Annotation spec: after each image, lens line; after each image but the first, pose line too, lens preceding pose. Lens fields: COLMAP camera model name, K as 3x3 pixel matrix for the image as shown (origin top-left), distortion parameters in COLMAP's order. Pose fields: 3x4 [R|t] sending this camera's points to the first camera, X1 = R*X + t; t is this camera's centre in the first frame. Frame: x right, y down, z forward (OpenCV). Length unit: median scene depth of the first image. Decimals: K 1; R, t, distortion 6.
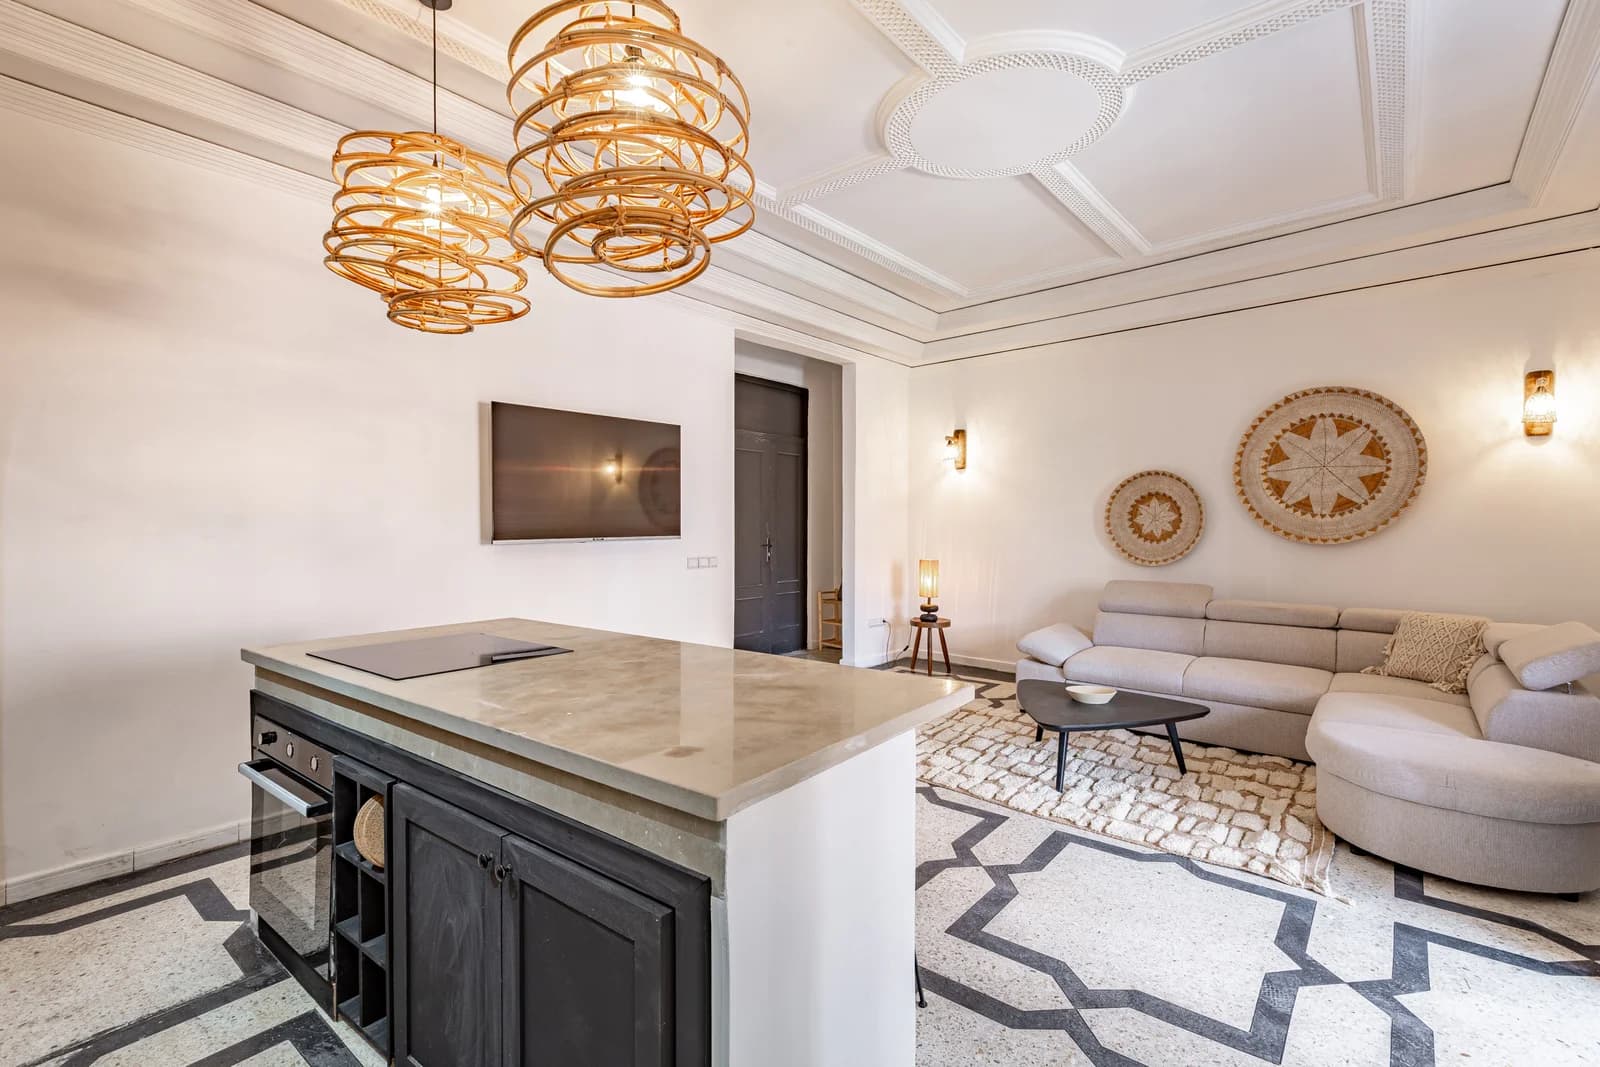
lens RADIAL K [[734.0, 0, 793.6], [0, 734.0, 535.6], [0, 0, 1]] dist [0.009017, -0.002115]
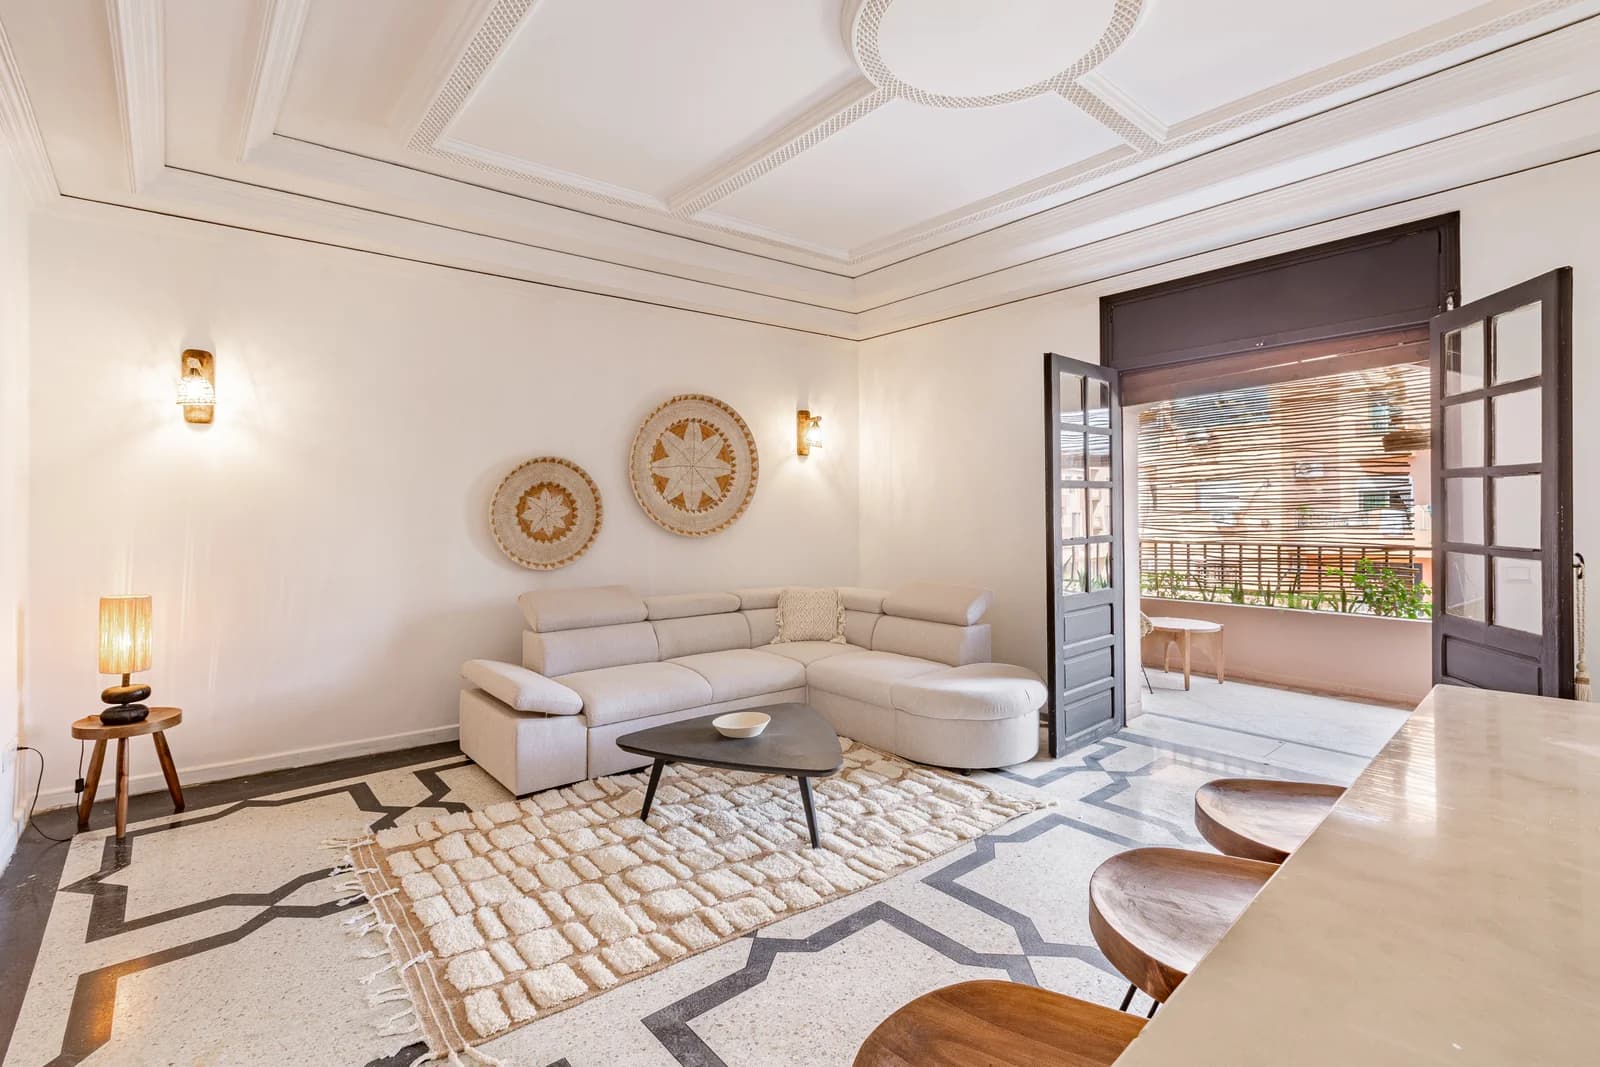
lens RADIAL K [[734.0, 0, 829.8], [0, 734.0, 503.7], [0, 0, 1]] dist [0.009017, -0.002115]
pose [[0.153178, 0.013271, 0.988110, -0.322636], [0.024141, 0.999561, -0.017167, -0.013743], [-0.987904, 0.026484, 0.152790, 0.615930]]
